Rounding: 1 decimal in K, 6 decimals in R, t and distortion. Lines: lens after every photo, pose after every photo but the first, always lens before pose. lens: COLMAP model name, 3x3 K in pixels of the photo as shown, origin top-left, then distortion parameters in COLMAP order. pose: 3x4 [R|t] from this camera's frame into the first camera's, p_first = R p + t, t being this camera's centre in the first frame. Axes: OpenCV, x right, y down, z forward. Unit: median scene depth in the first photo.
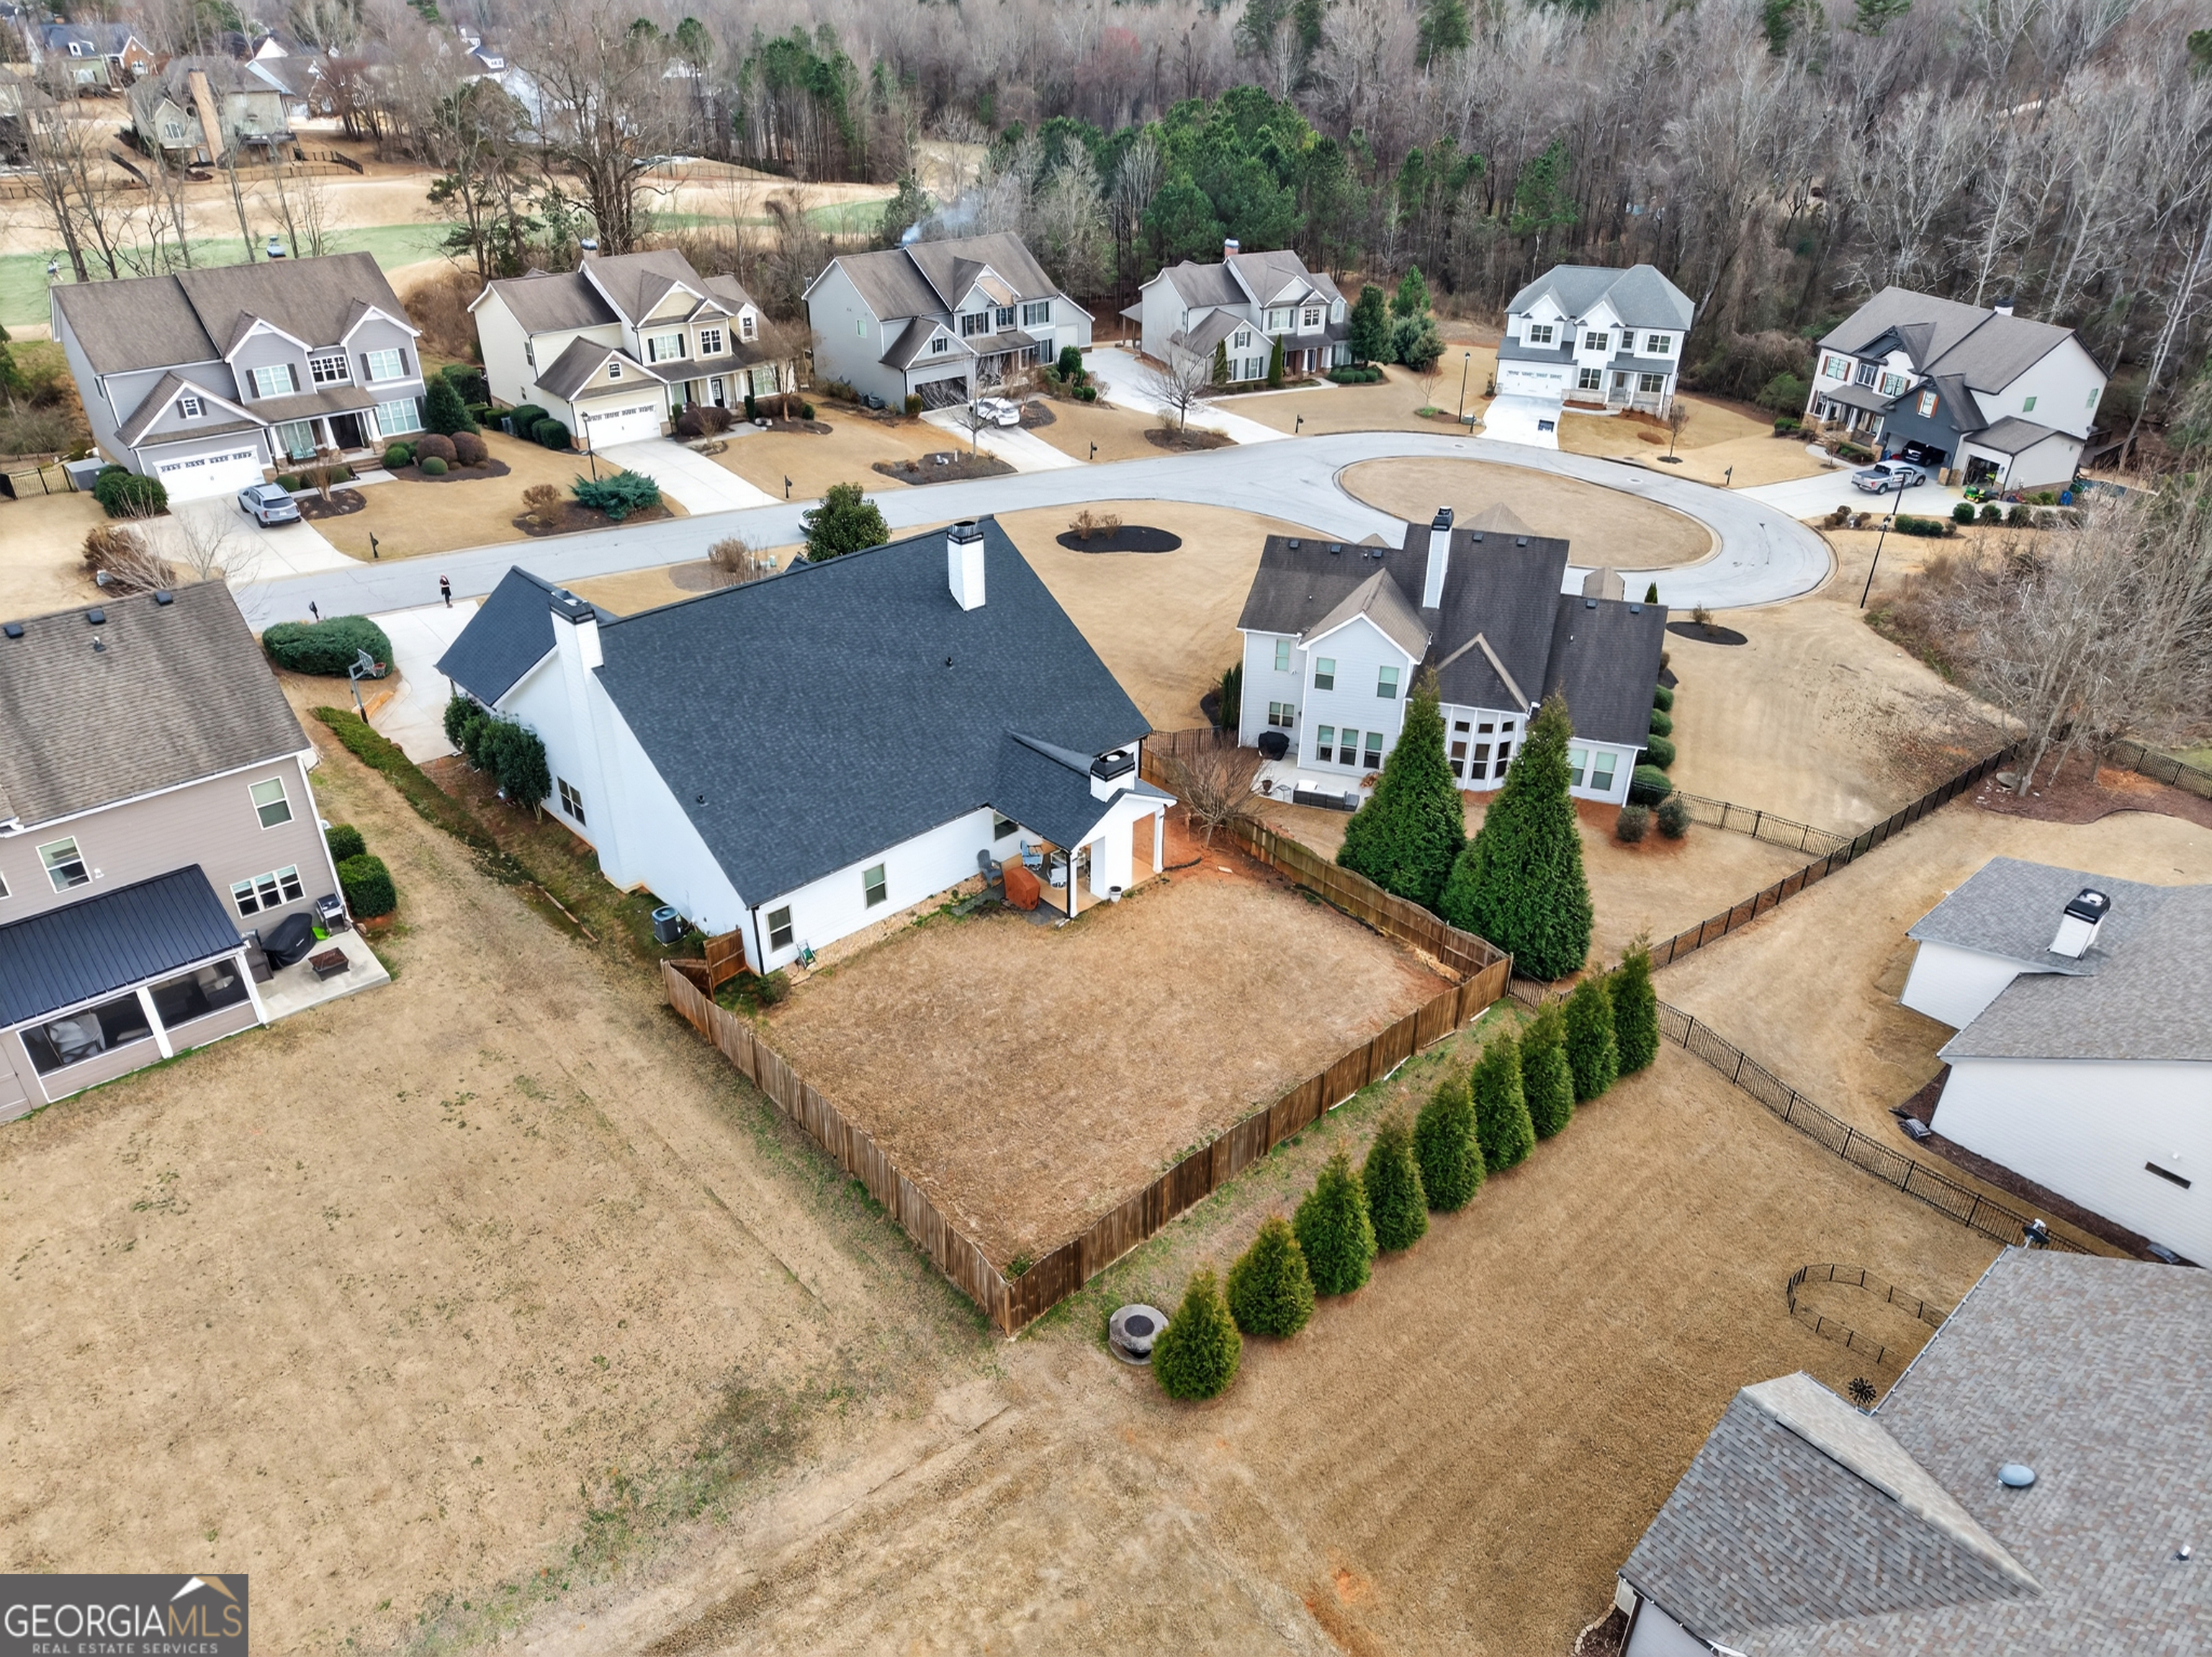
lens RADIAL K [[1478.2, 0, 1103.8], [0, 1478.2, 831.6], [0, 0, 1]] dist [0.043616, -0.046128]
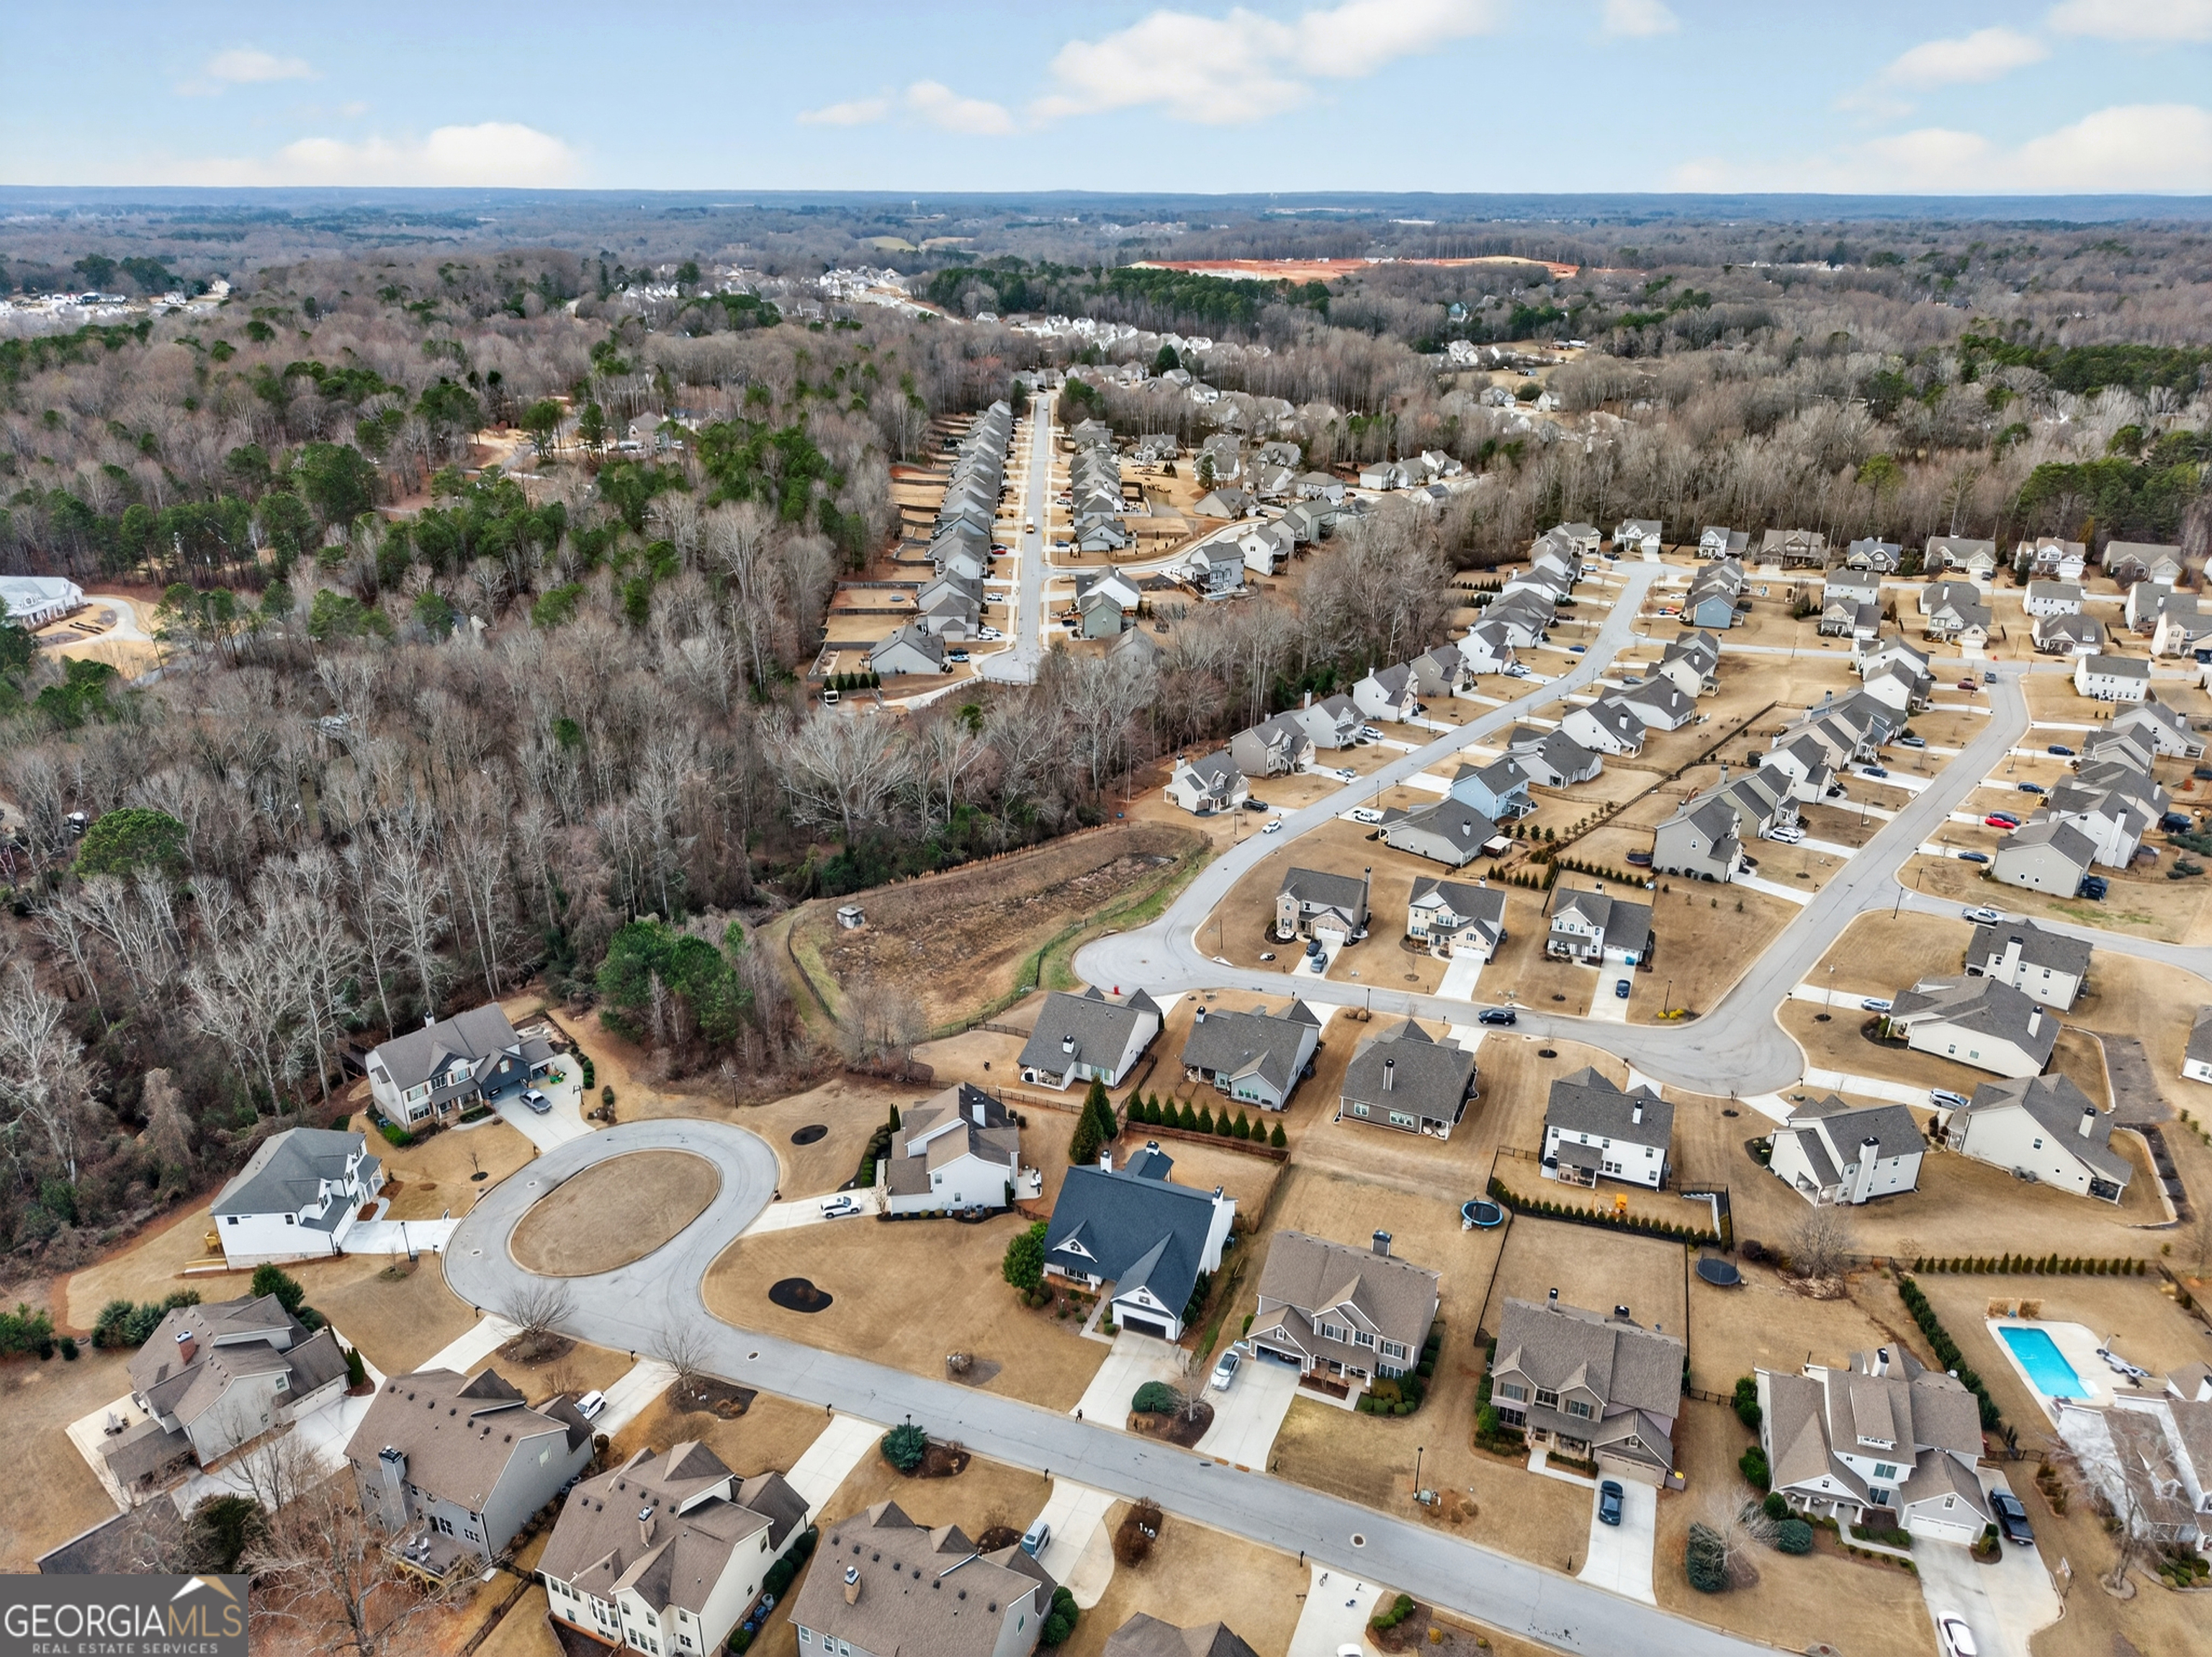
lens RADIAL K [[1478.2, 0, 1108.5], [0, 1478.2, 828.4], [0, 0, 1]] dist [0.043616, -0.046128]
pose [[-0.421115, -0.361621, 0.831801, -2.106145], [0.452725, 0.710867, 0.538246, -2.039134], [-0.785941, 0.603240, -0.135642, 0.862494]]
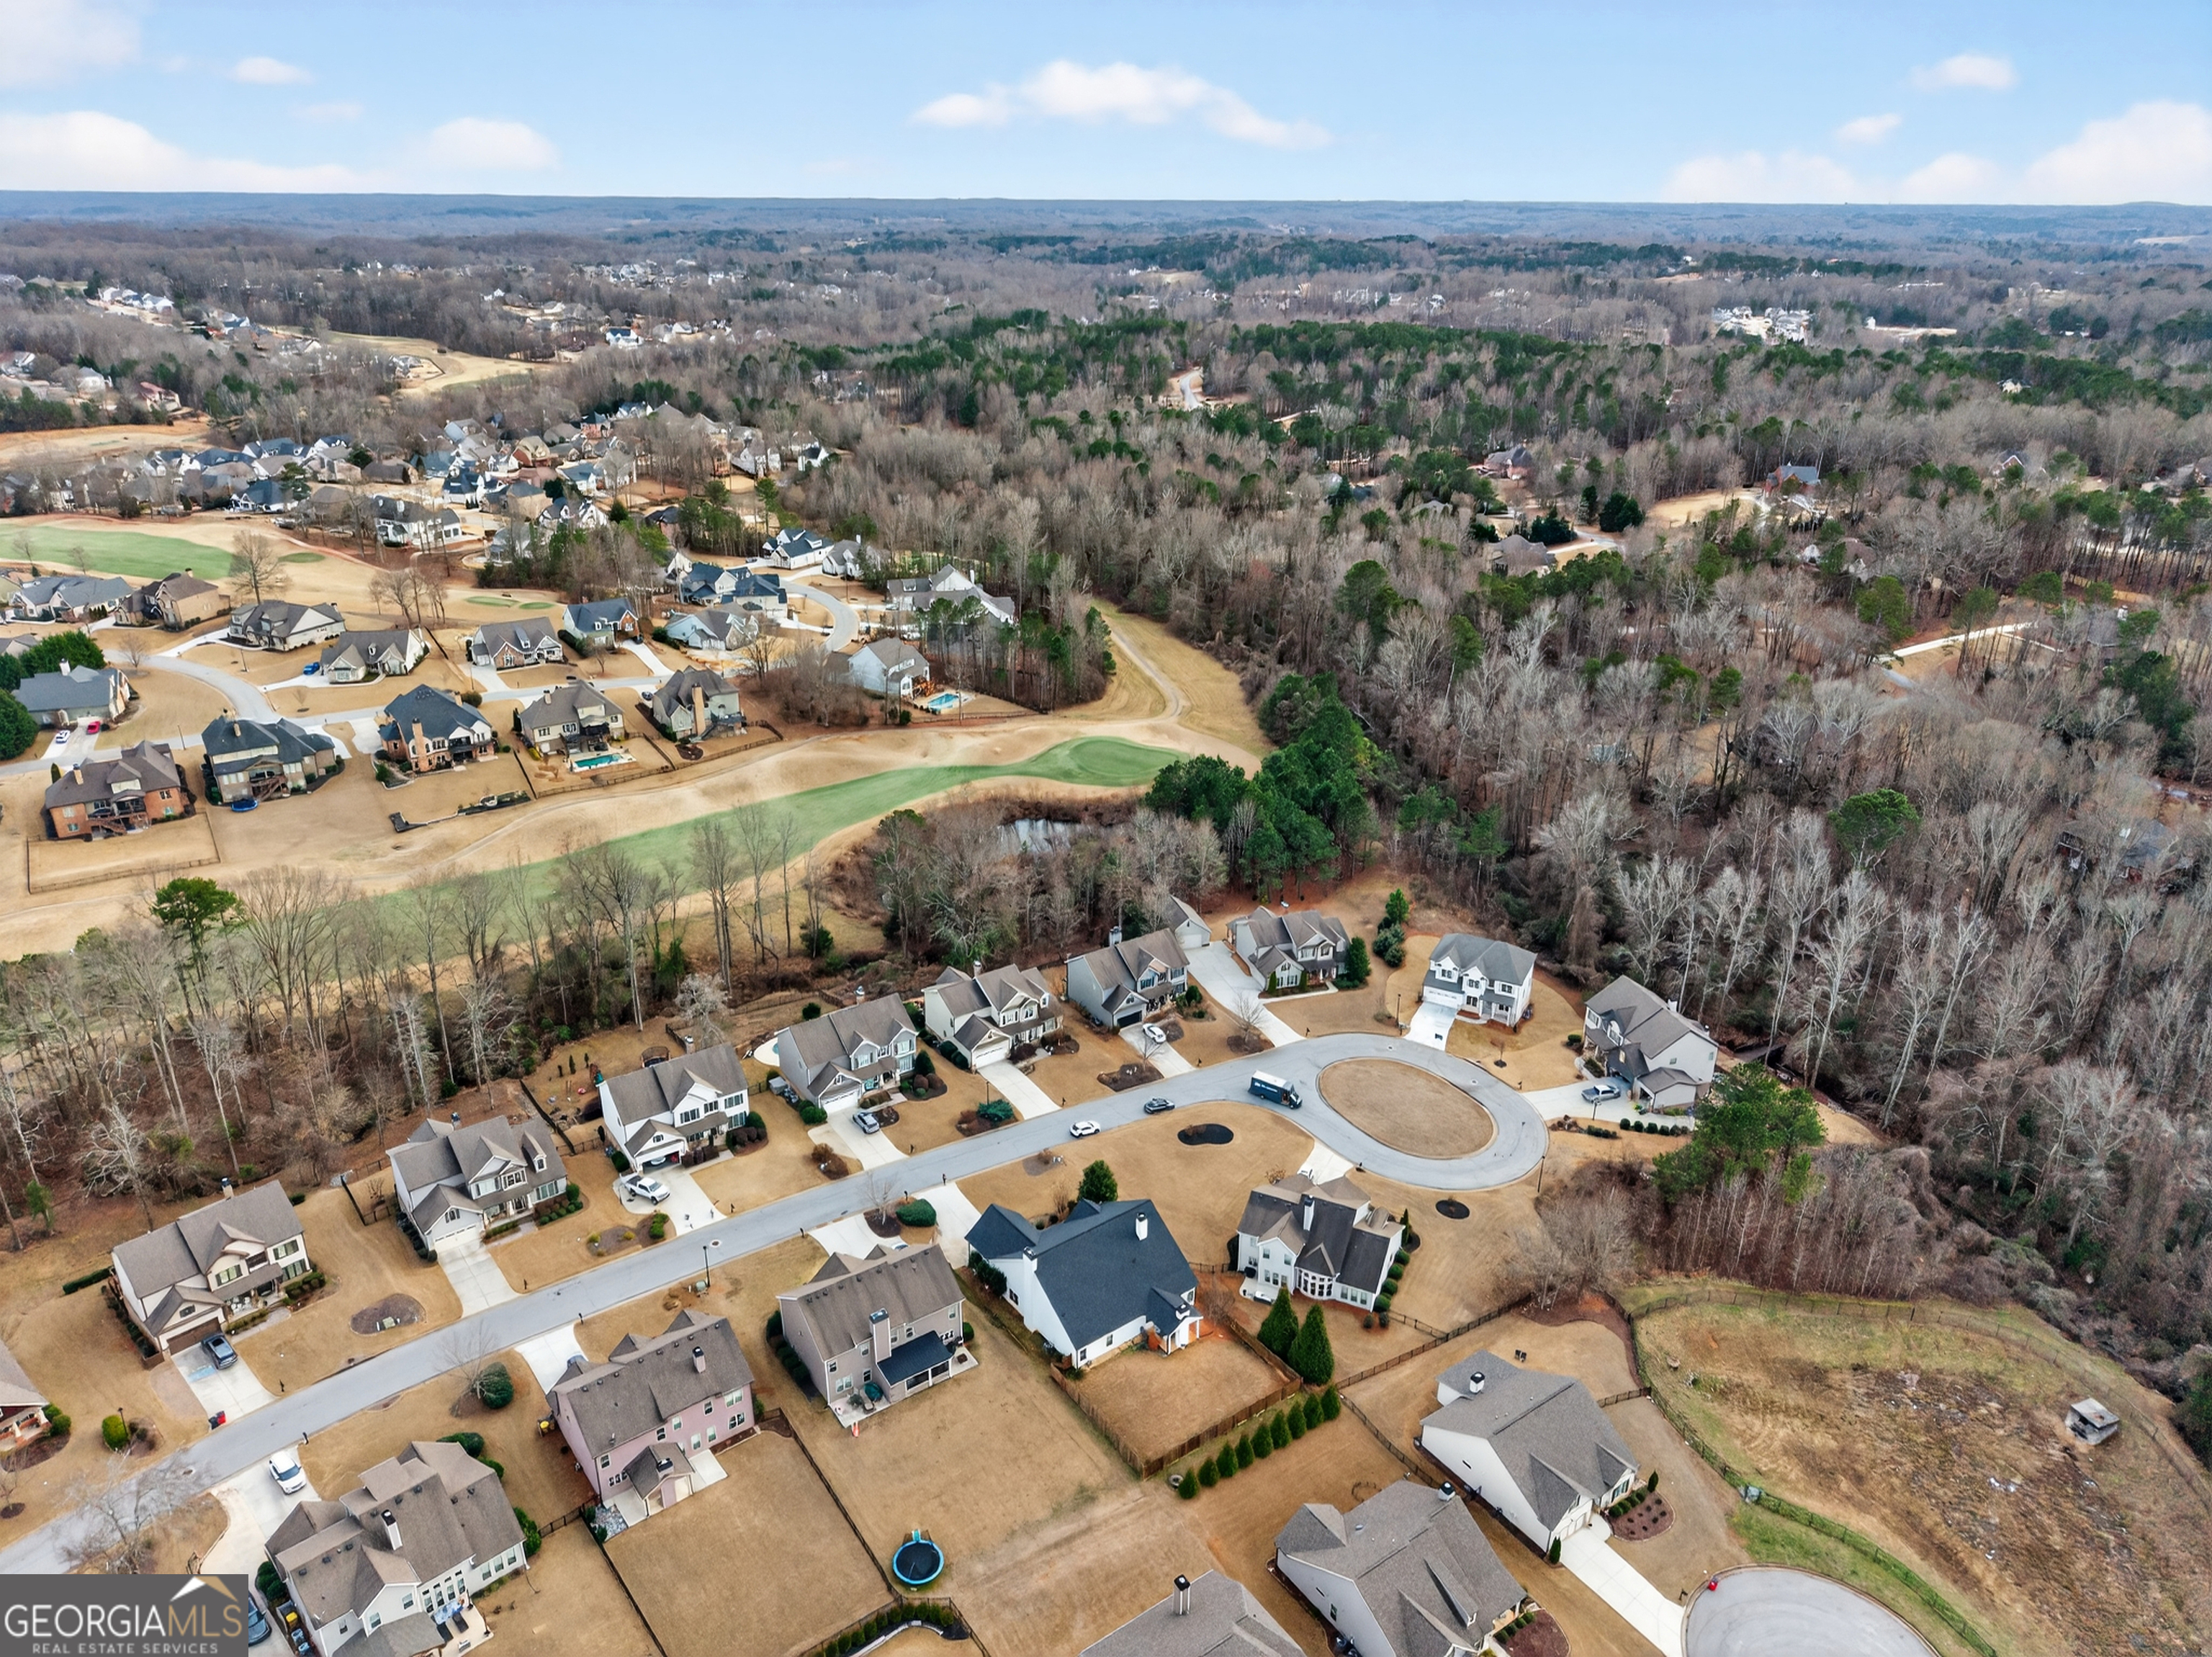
lens RADIAL K [[1478.2, 0, 1098.2], [0, 1478.2, 842.2], [0, 0, 1]] dist [0.043616, -0.046128]
pose [[0.993441, 0.048125, -0.103728, 0.087183], [-0.059887, 0.991738, -0.113440, -0.538412], [0.097411, 0.118908, 0.988115, -1.892619]]
